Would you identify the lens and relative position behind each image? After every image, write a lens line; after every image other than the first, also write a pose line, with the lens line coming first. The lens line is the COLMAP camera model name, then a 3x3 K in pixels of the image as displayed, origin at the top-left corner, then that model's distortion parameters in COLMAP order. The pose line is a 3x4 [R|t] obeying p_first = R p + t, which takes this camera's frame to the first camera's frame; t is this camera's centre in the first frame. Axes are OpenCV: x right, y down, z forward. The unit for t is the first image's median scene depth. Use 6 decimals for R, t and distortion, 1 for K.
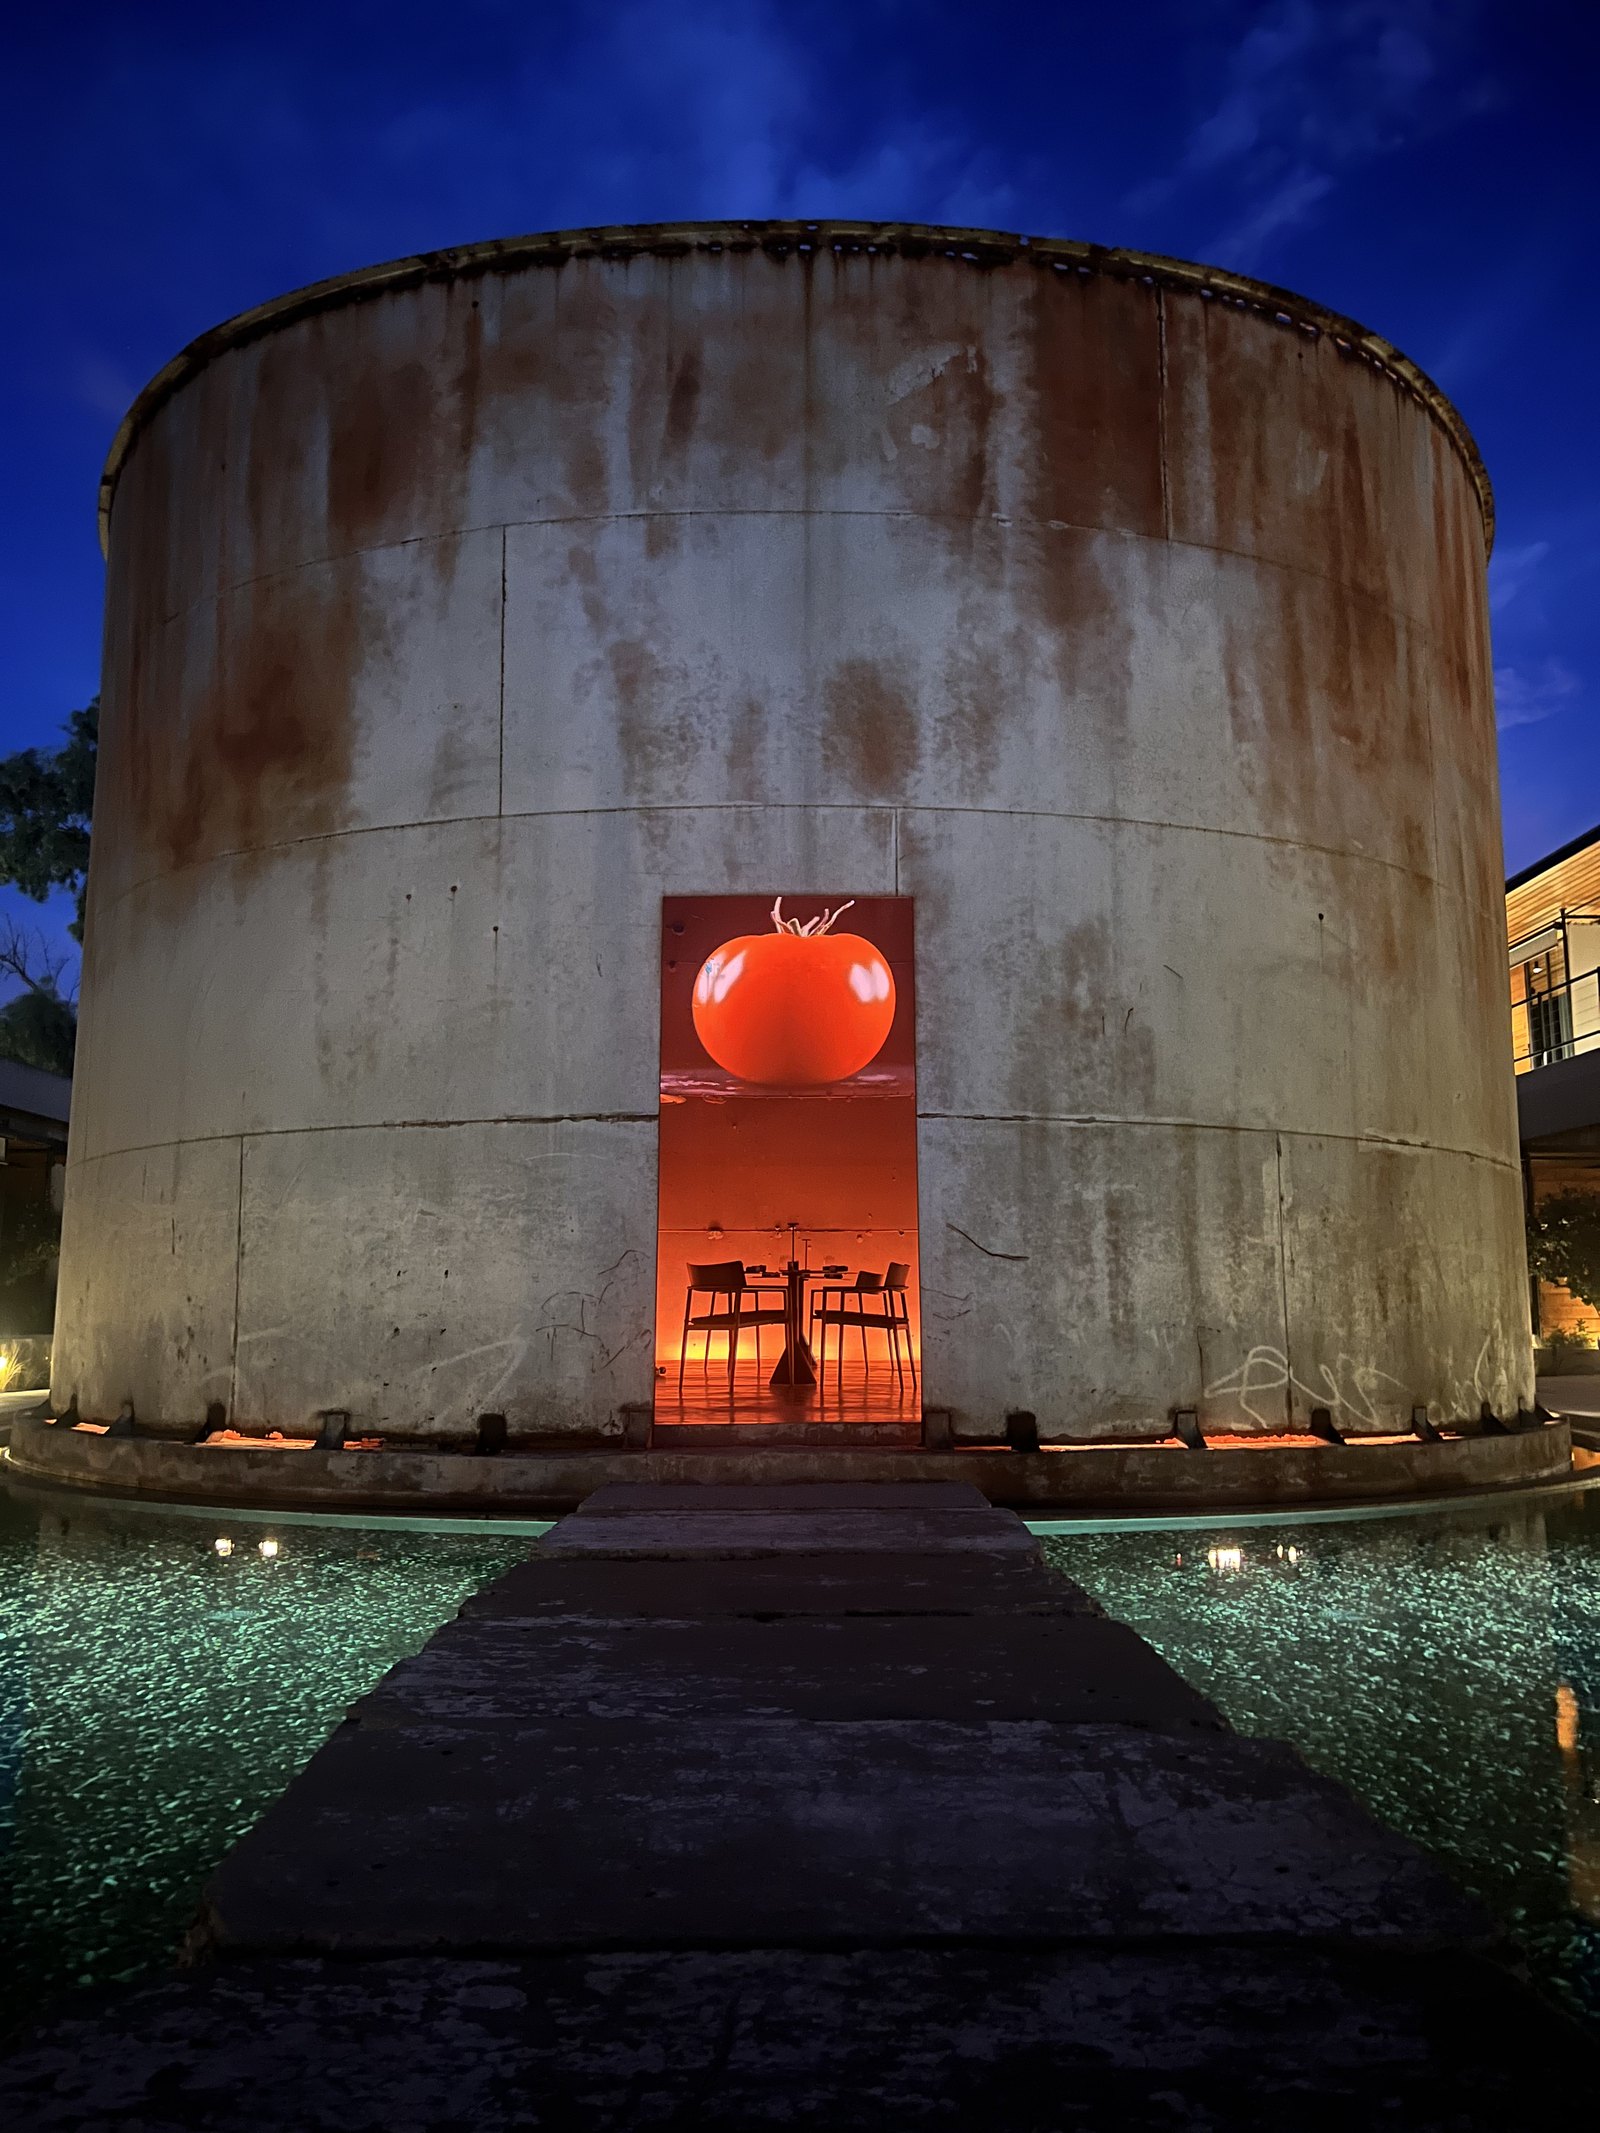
lens RADIAL K [[1558.7, 0, 800.0], [0, 1558.7, 1066.5], [0, 0, 1]] dist [0.141063, -0.284856]
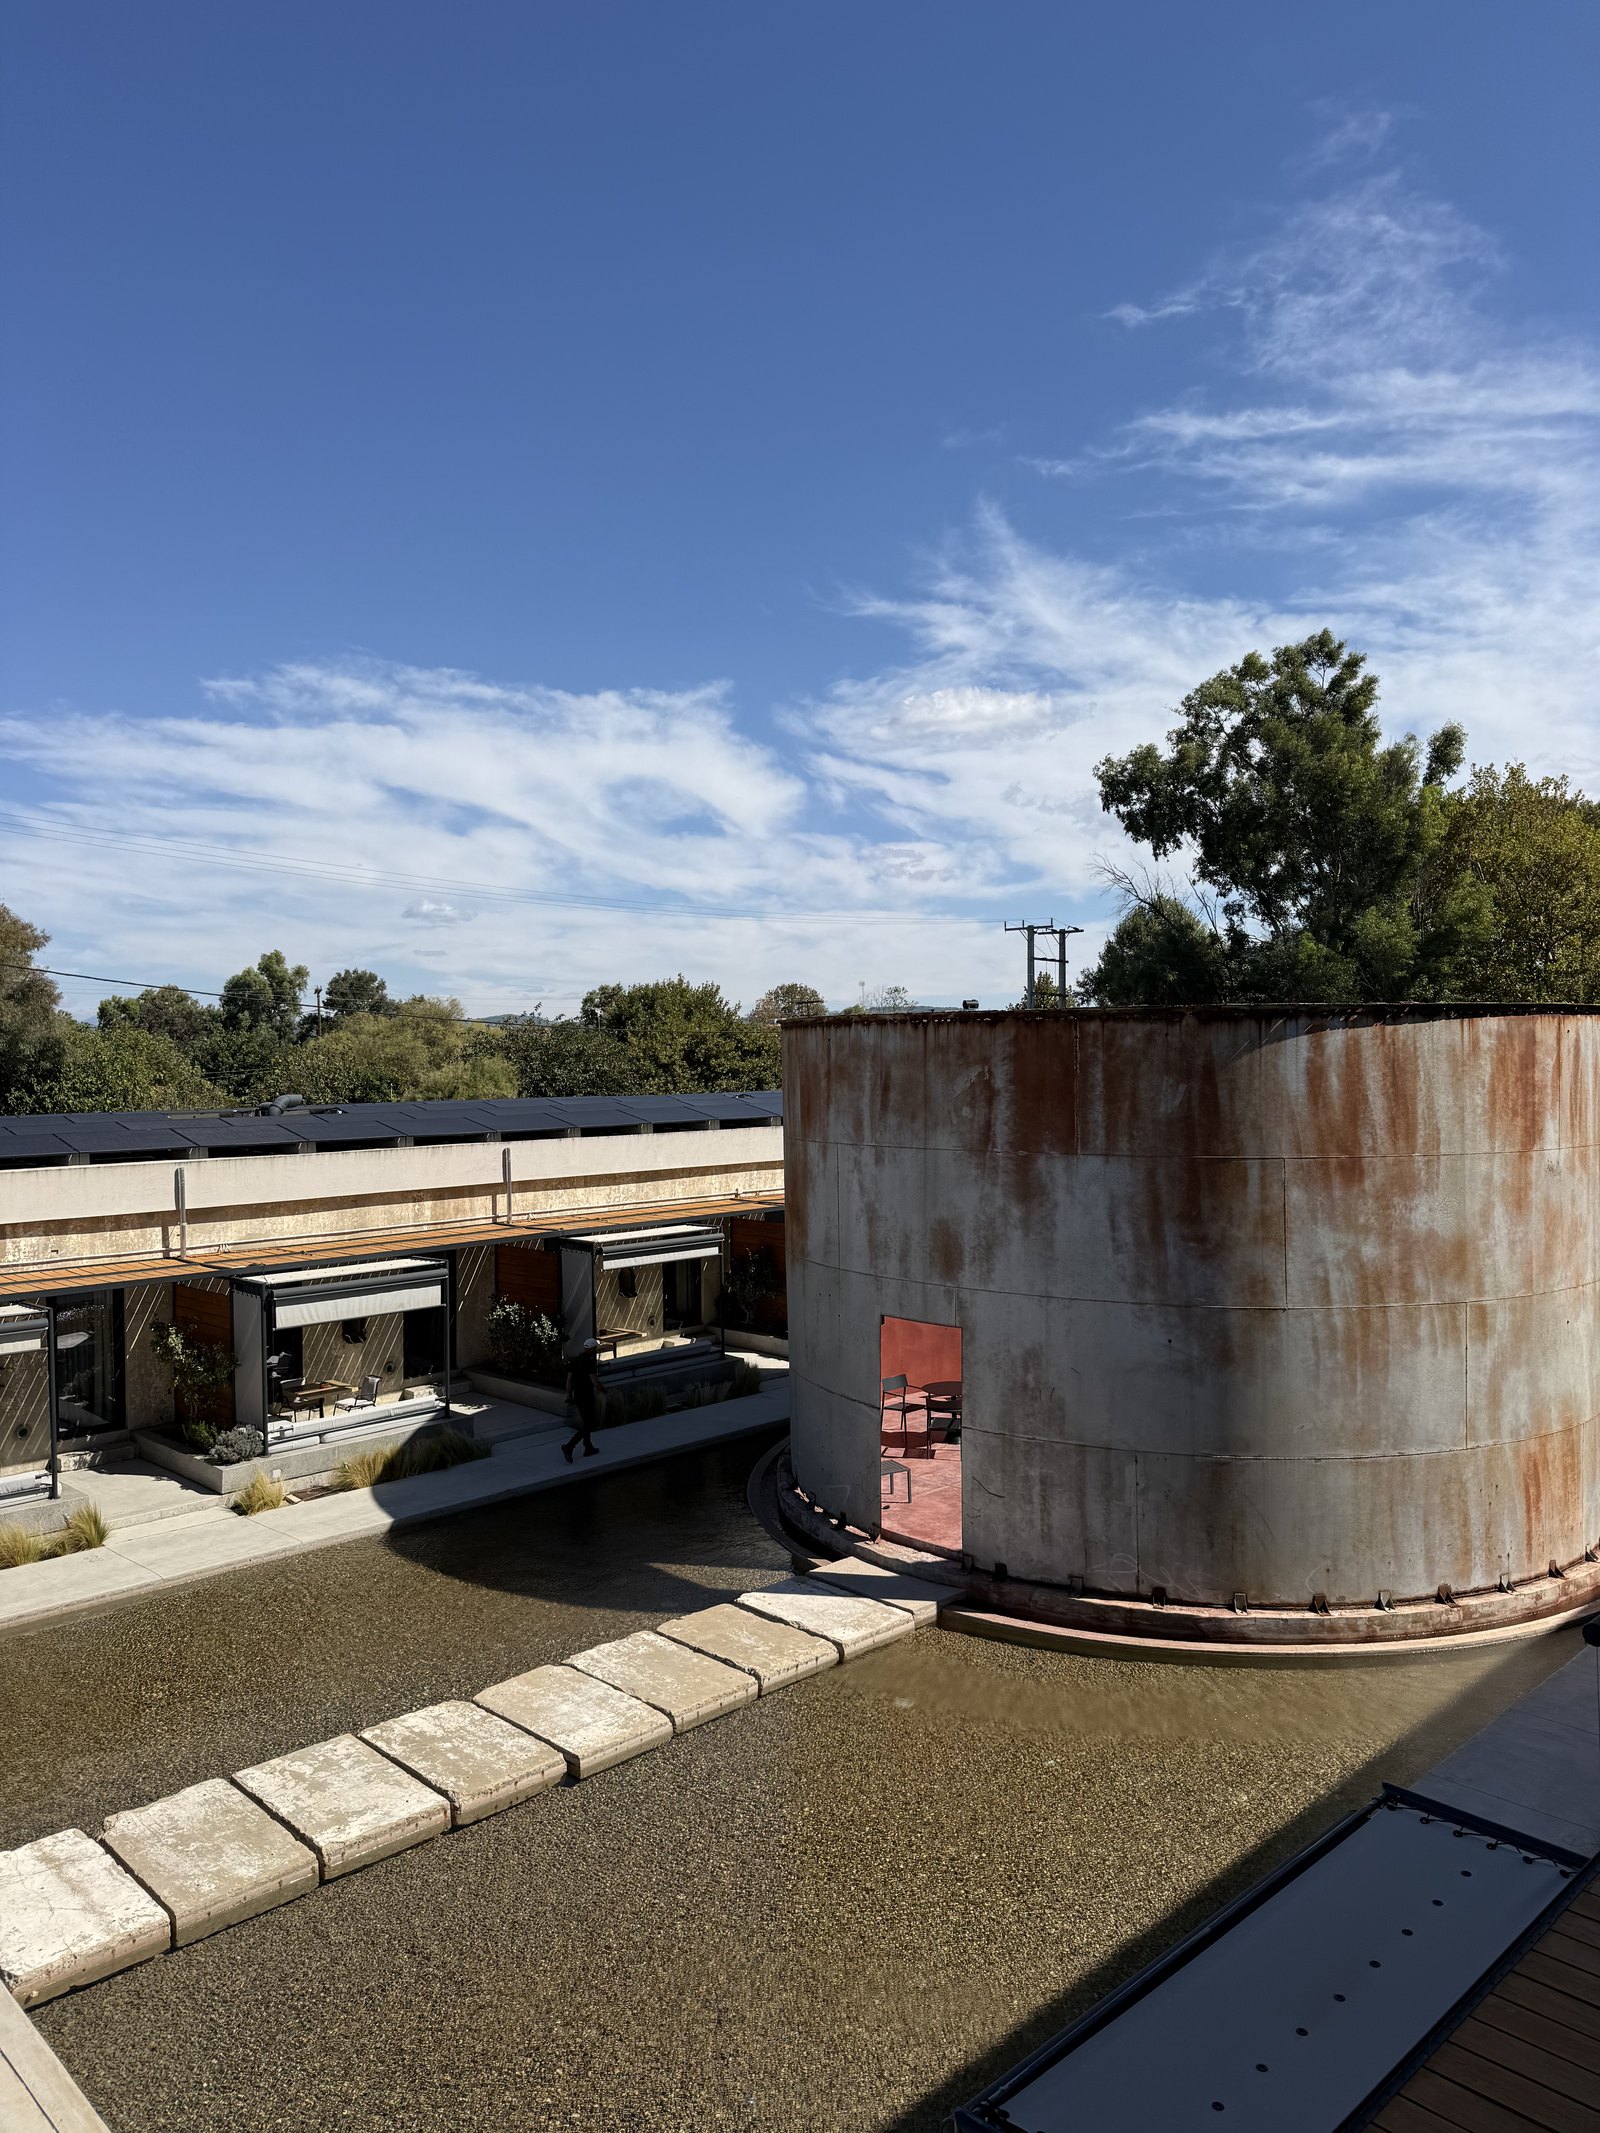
lens RADIAL K [[1558.7, 0, 800.0], [0, 1558.7, 1066.5], [0, 0, 1]] dist [0.141063, -0.284856]
pose [[0.691921, 0.000357, -0.721973, 1.470329], [0.111943, 0.987853, 0.107771, -0.716364], [0.713242, -0.155389, 0.683477, -0.626225]]
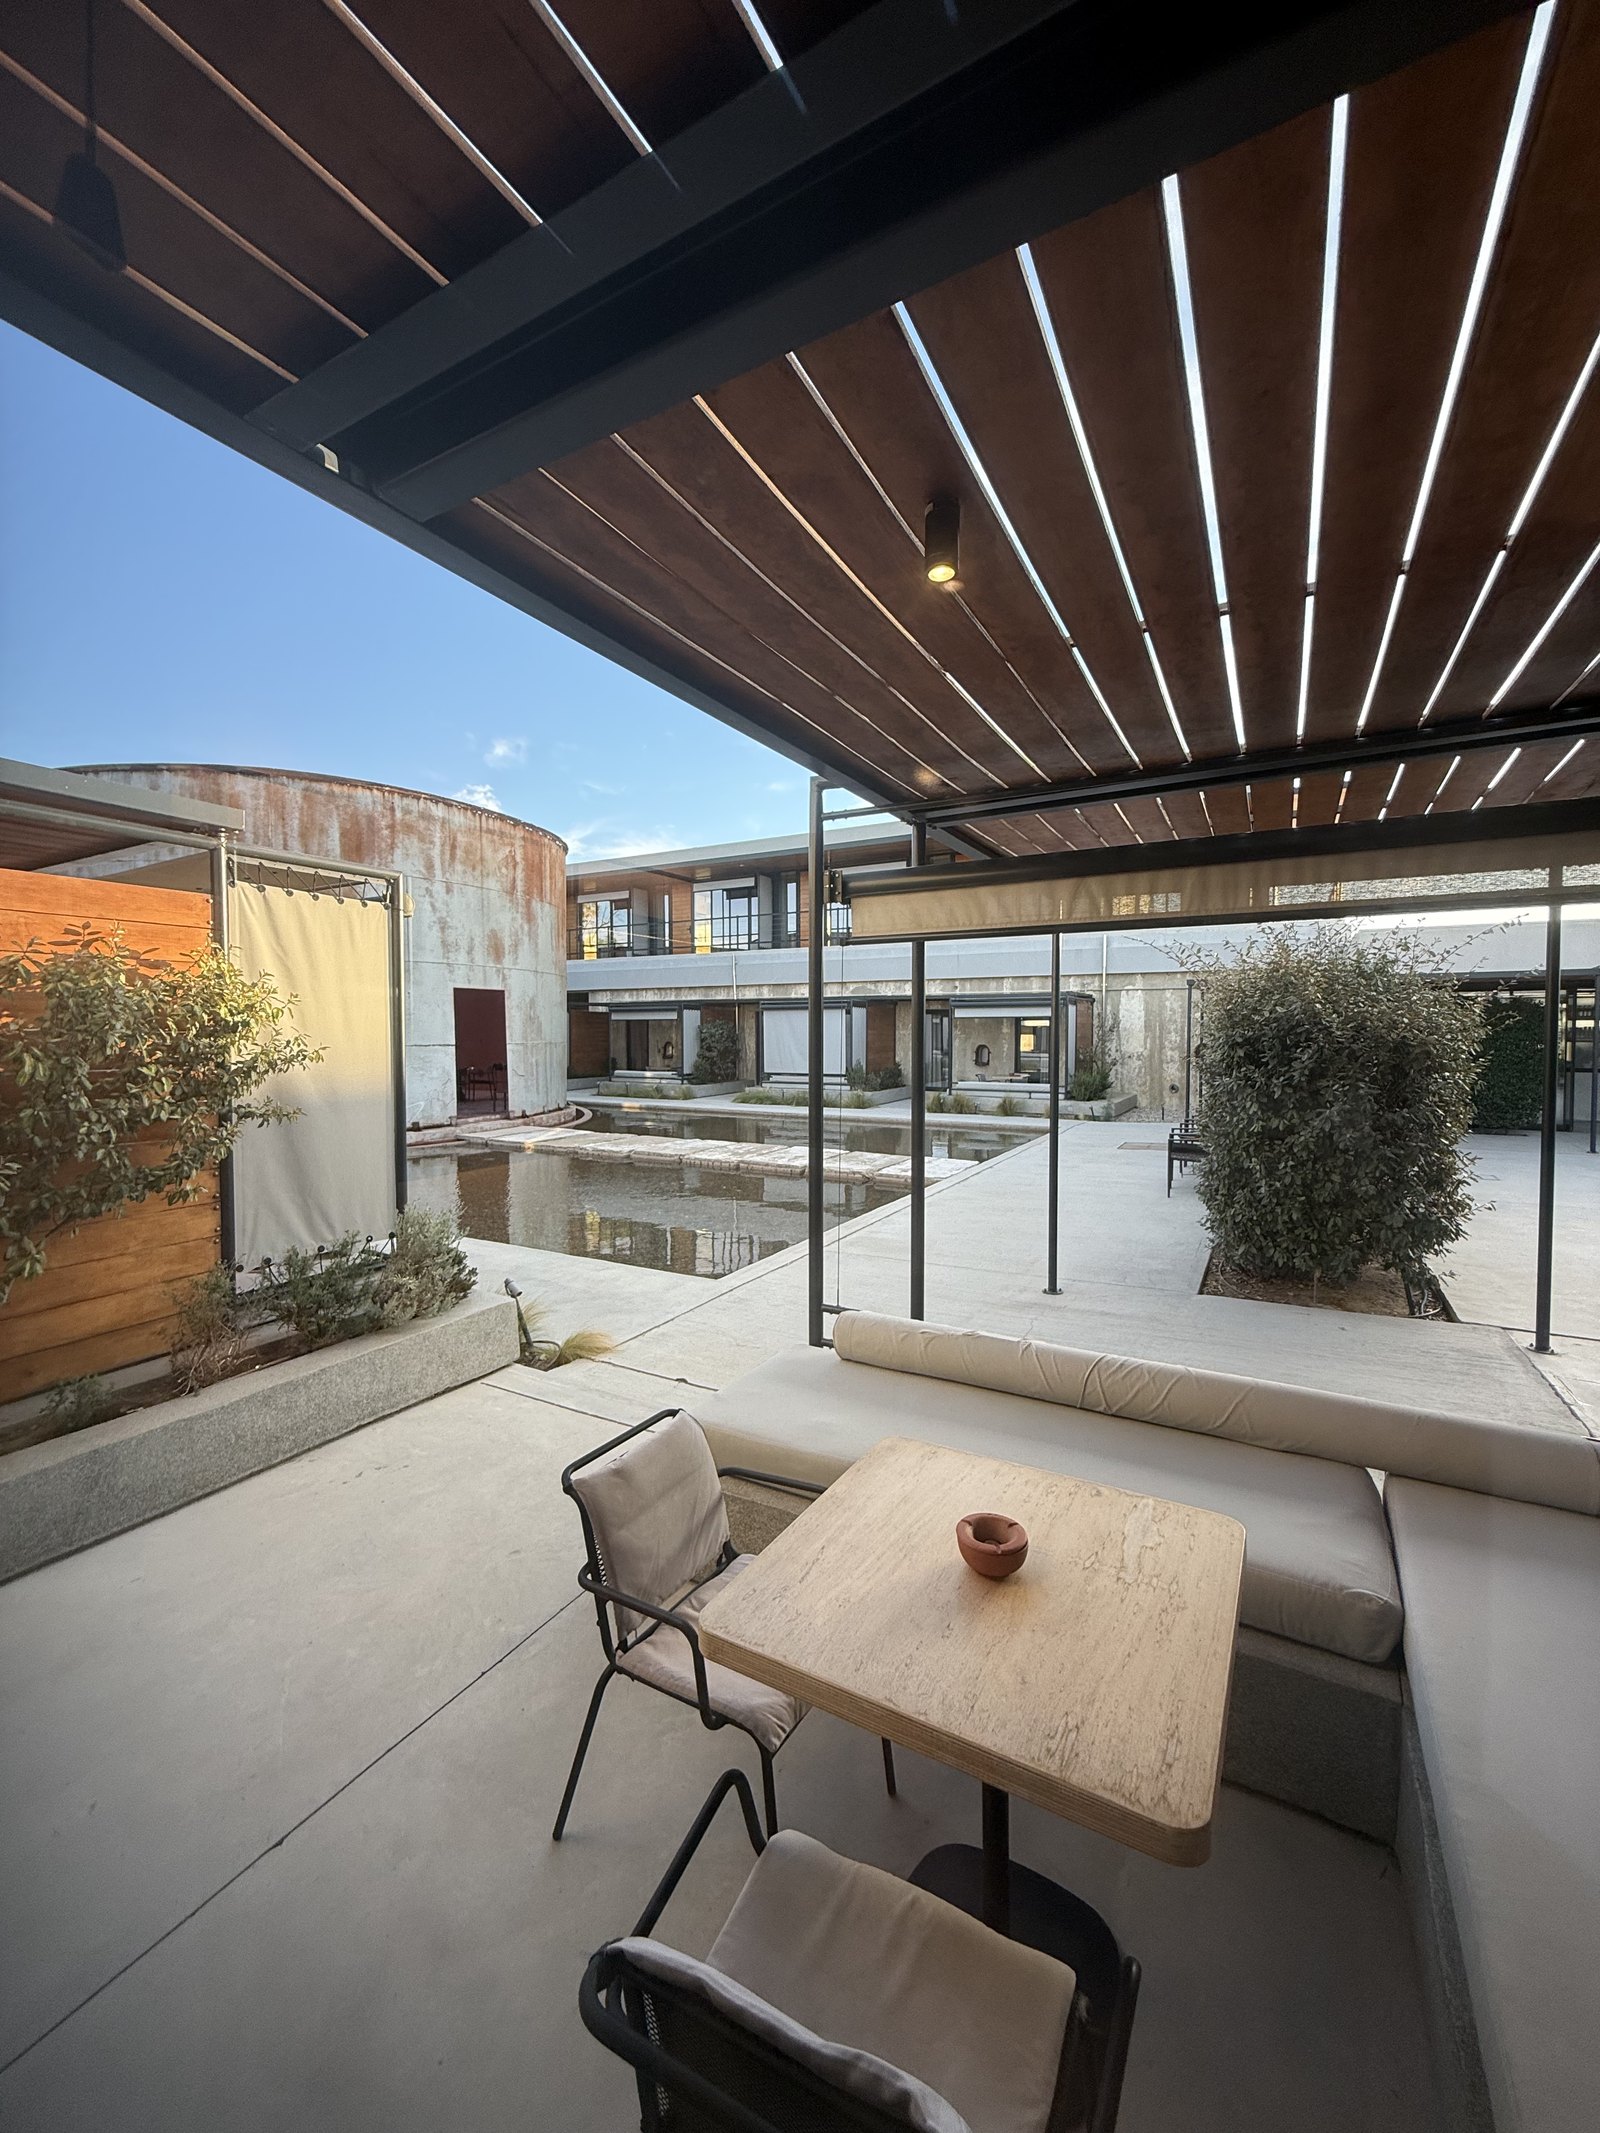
lens RADIAL K [[845.8, 0, 800.0], [0, 845.8, 1066.5], [0, 0, 1]] dist [0.000090, 0.000004]
pose [[0.495369, -0.037087, 0.867891, -1.409467], [-0.119407, 0.986698, 0.110318, -0.236379], [-0.860437, -0.158280, 0.484351, -0.740704]]
